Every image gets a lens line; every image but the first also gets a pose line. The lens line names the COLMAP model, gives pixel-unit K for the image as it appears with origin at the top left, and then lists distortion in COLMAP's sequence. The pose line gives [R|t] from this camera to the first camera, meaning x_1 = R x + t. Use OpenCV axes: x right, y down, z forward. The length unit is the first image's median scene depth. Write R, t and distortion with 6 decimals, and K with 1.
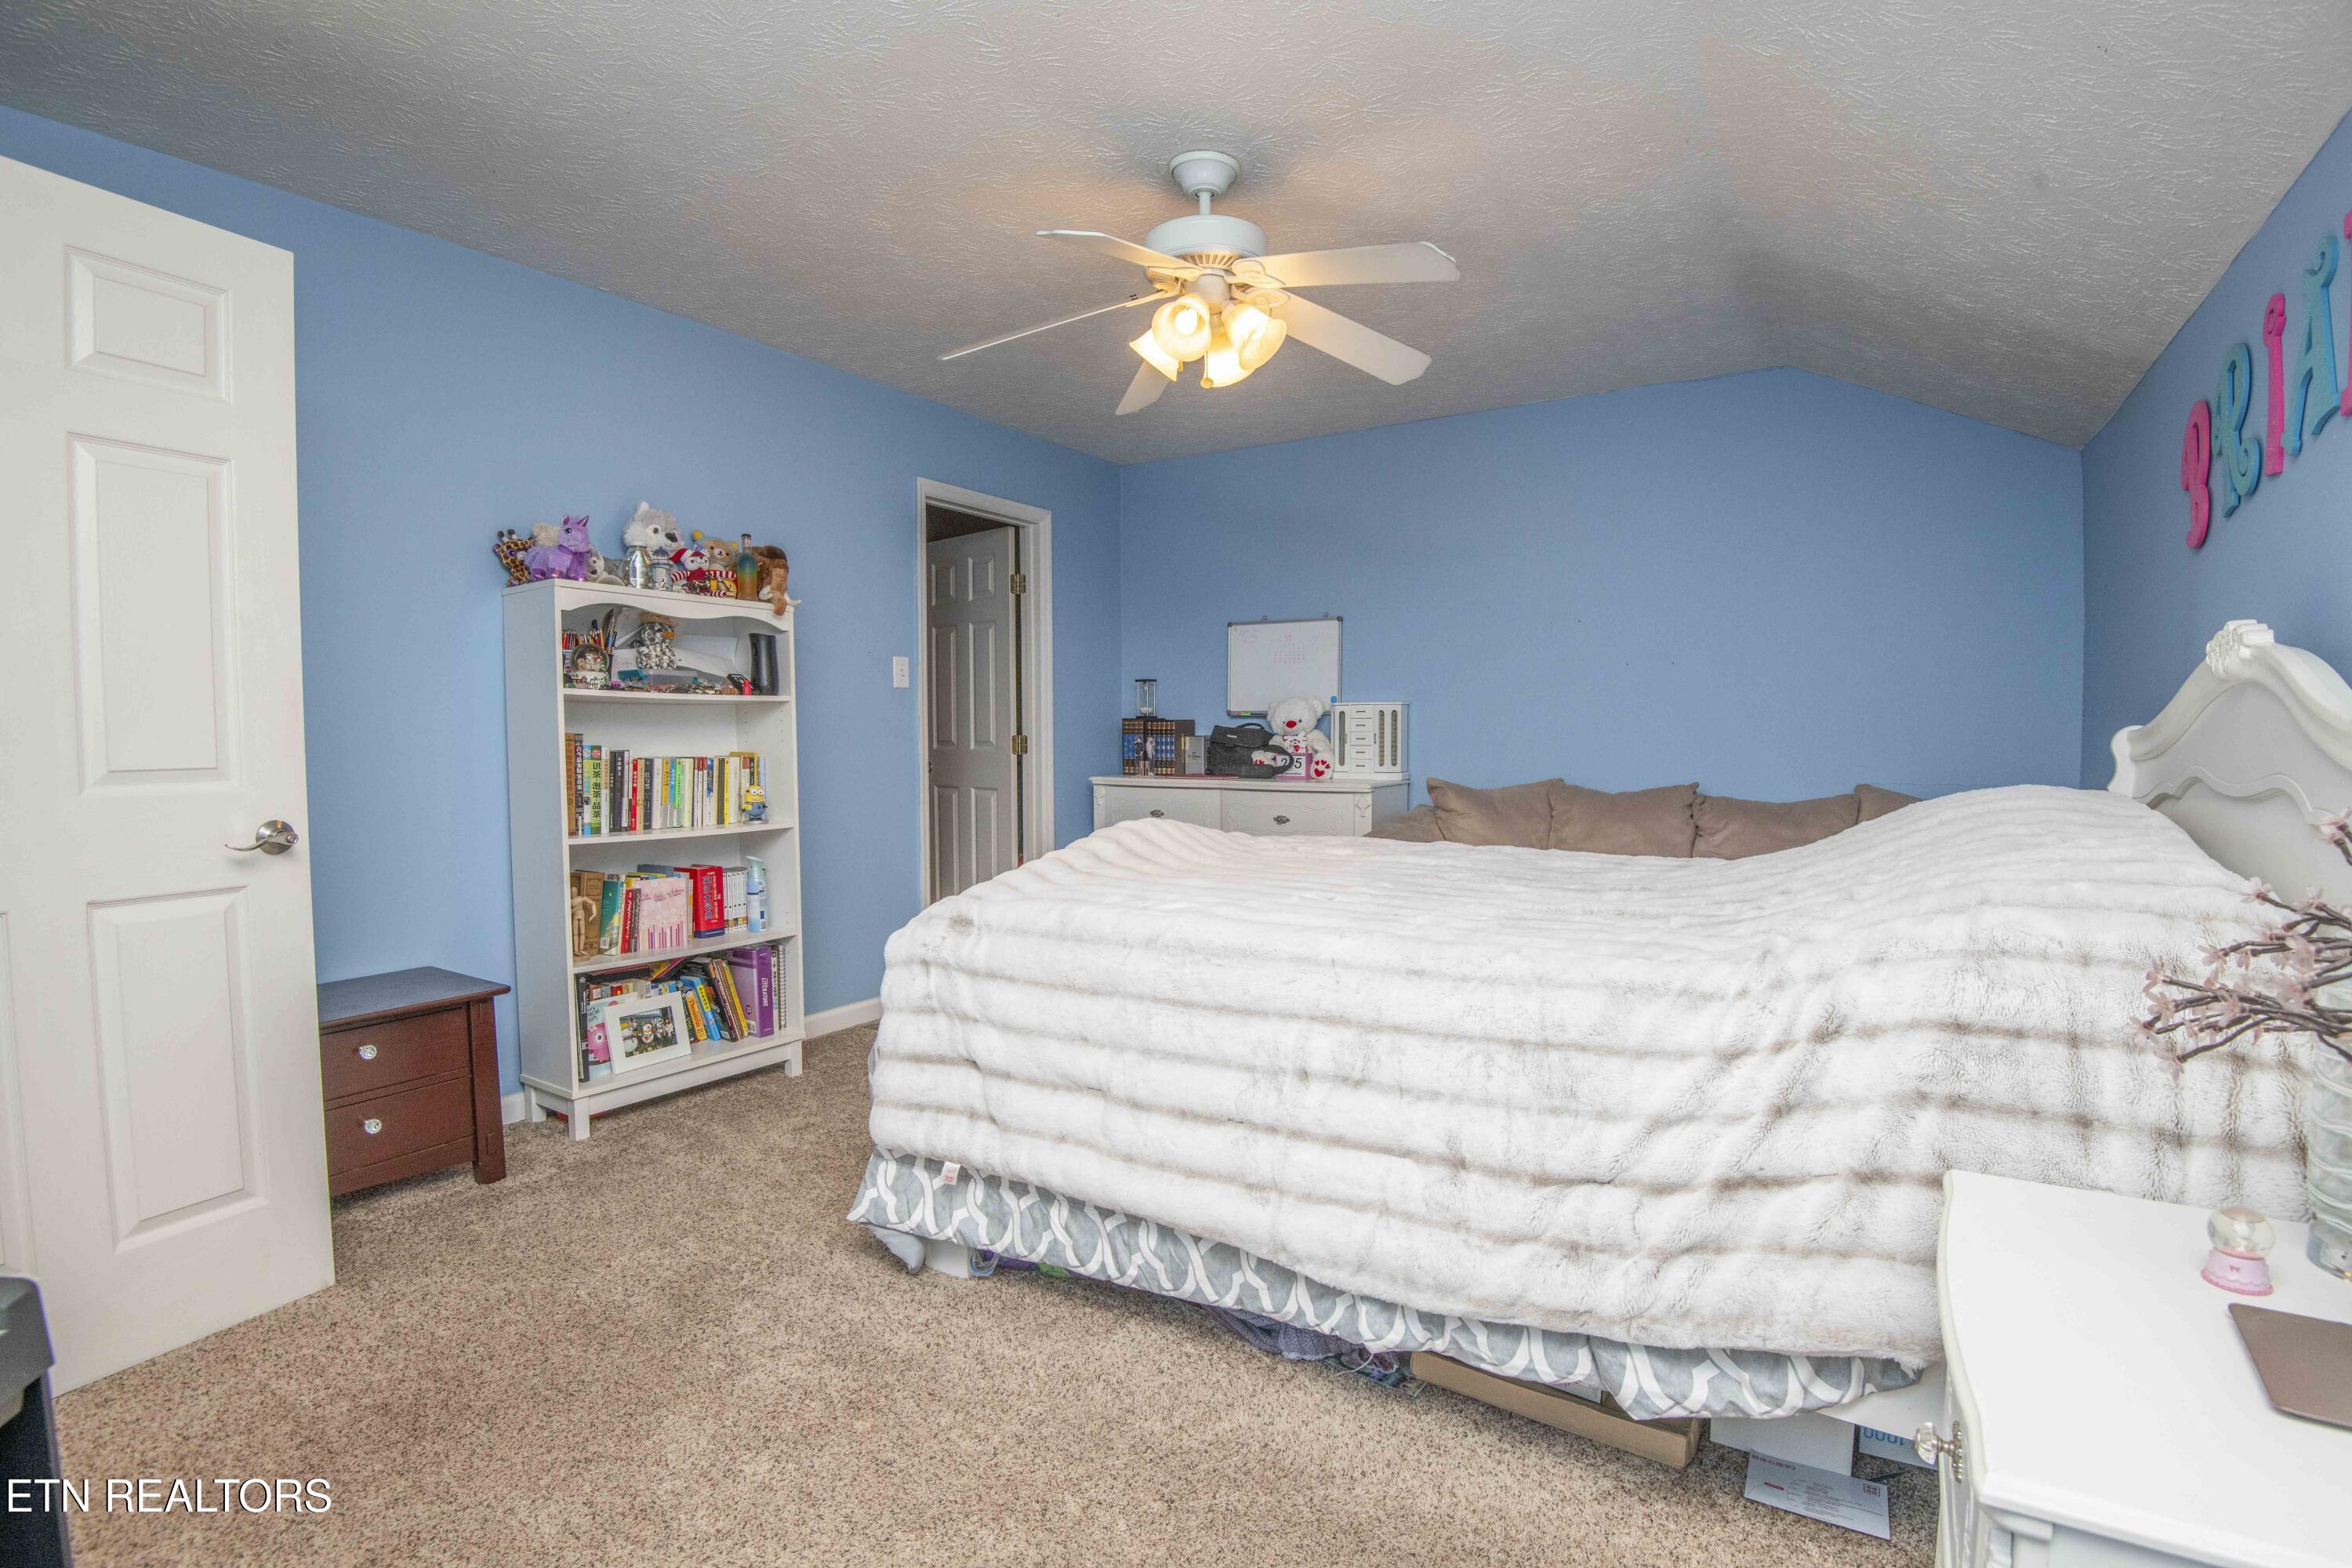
lens RADIAL K [[1066.6, 0, 1181.0], [0, 1066.6, 784.9], [0, 0, 1]] dist [-0.004046, -0.024132]
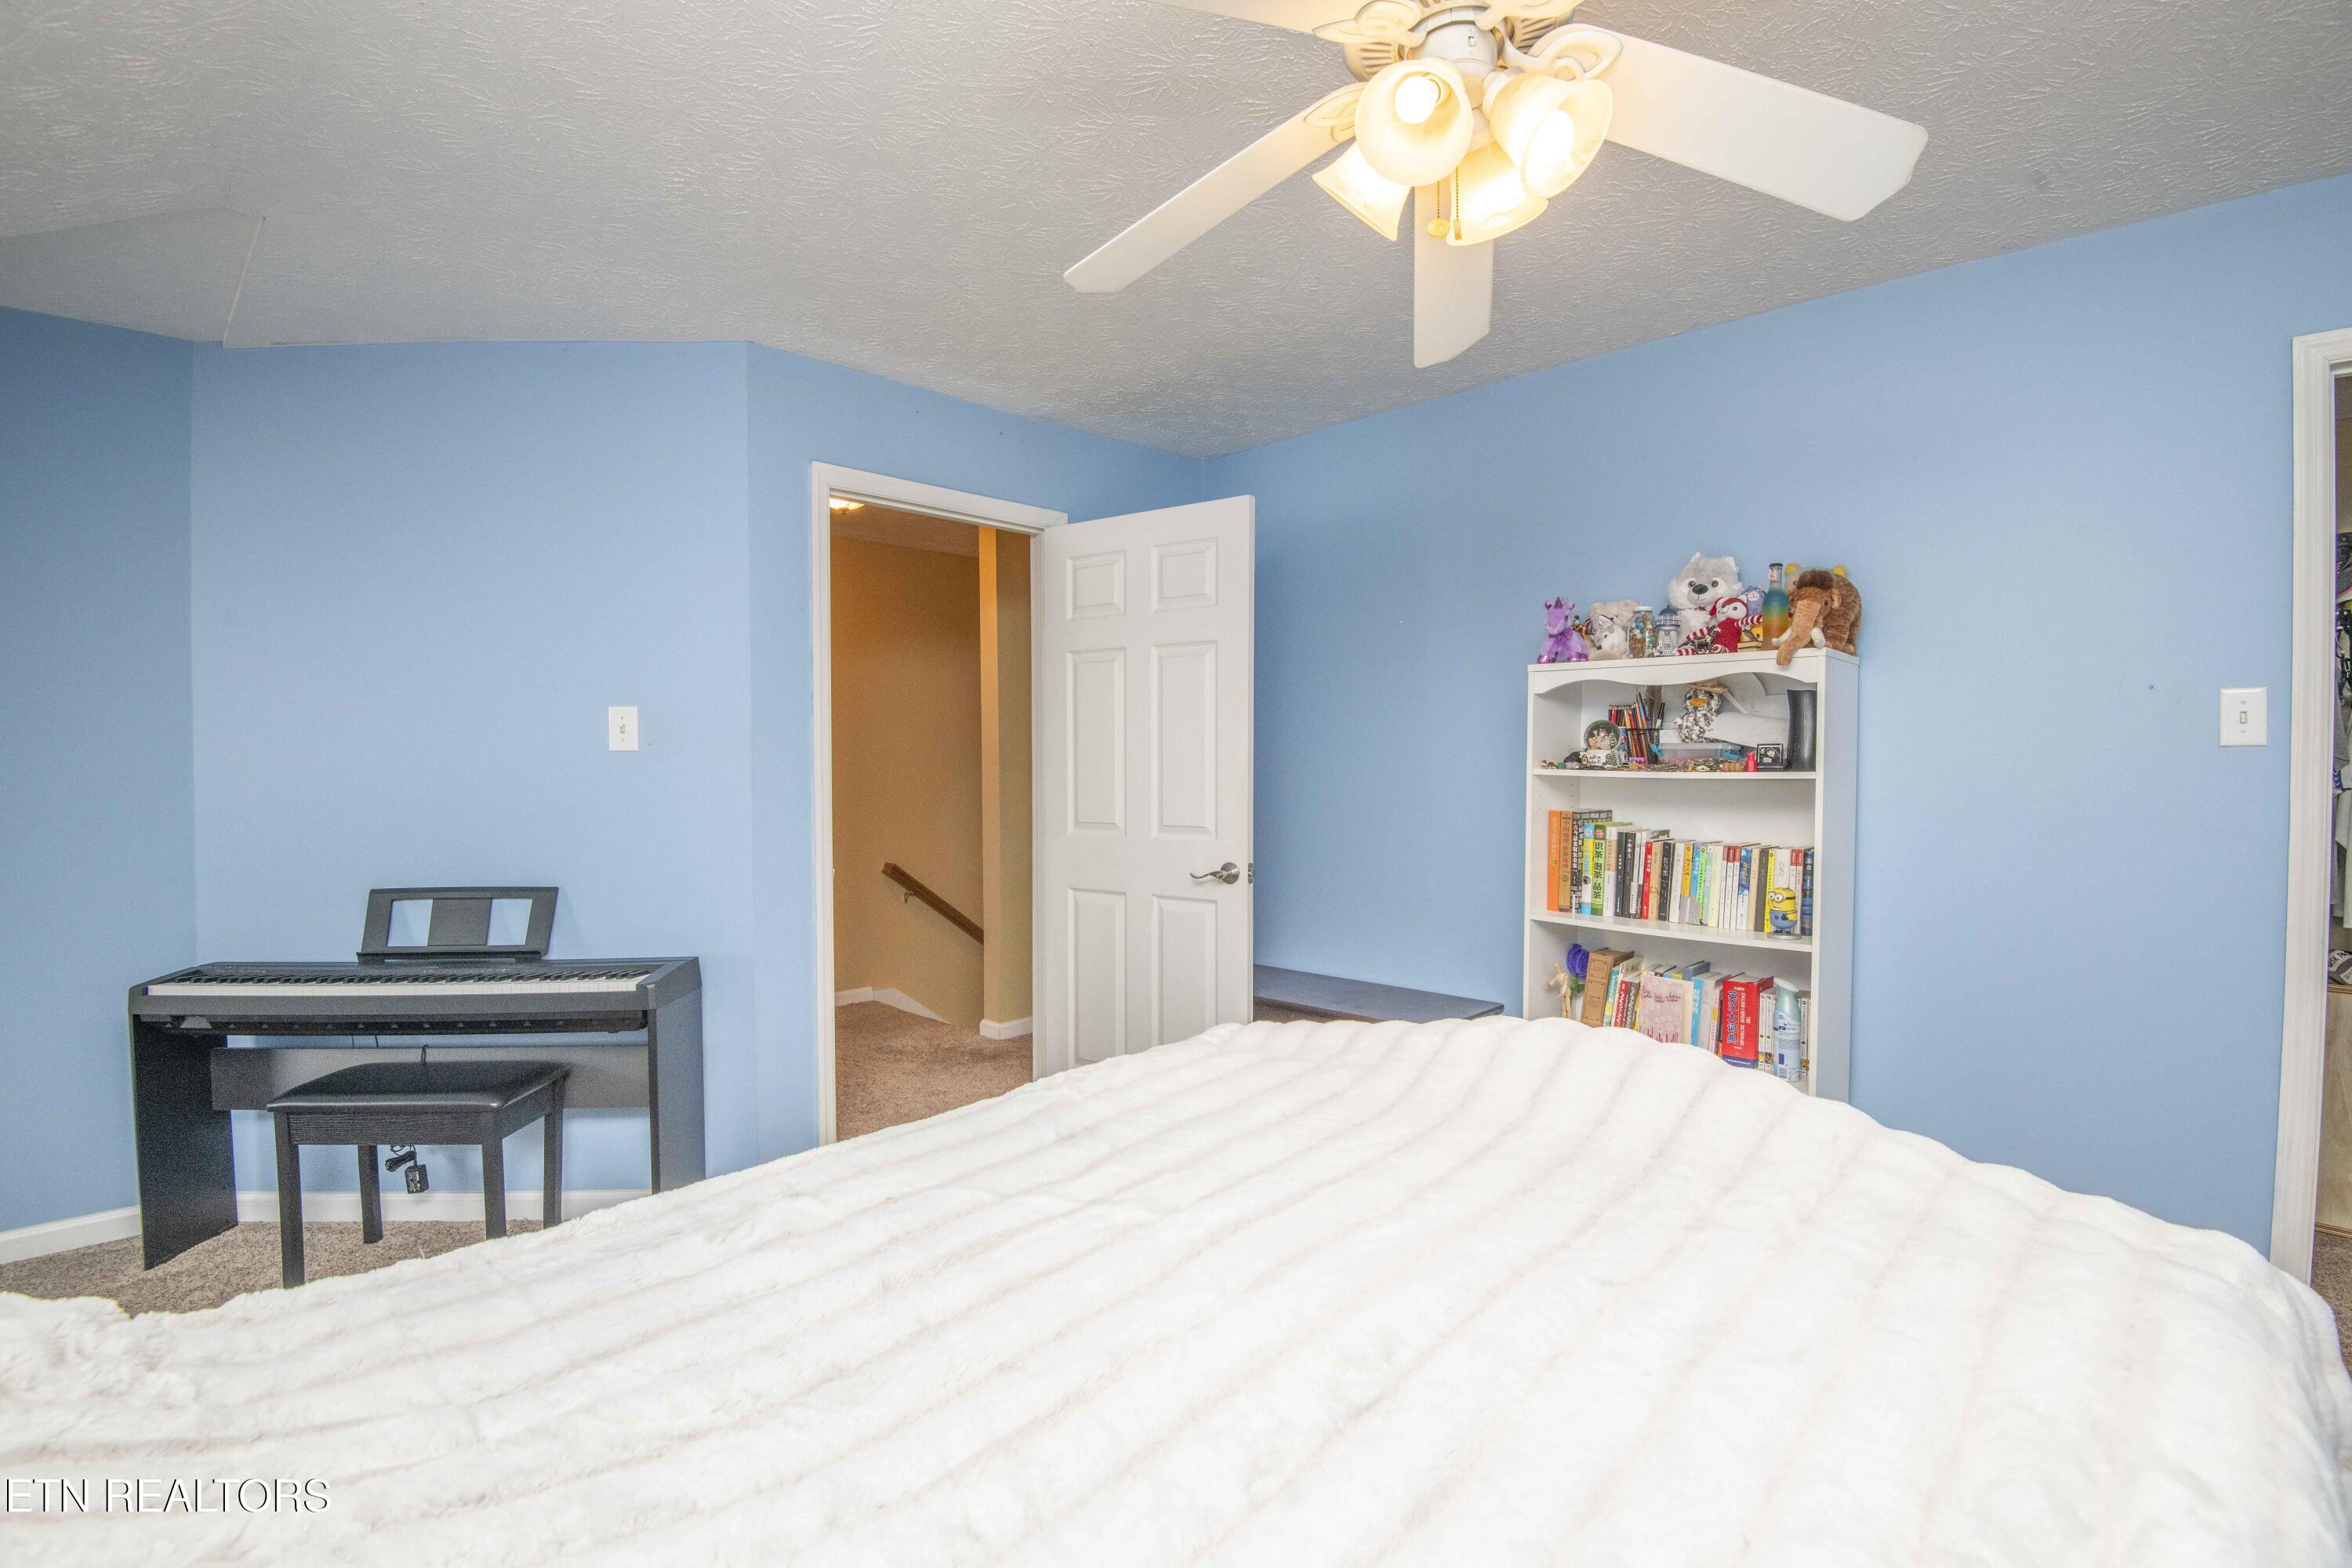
lens RADIAL K [[1066.6, 0, 1181.0], [0, 1066.6, 784.9], [0, 0, 1]] dist [-0.004046, -0.024132]
pose [[-0.196333, 0.018347, -0.980366, 0.458585], [-0.050360, 0.998317, 0.028769, -0.078408], [0.979243, 0.055020, -0.195078, 0.774424]]
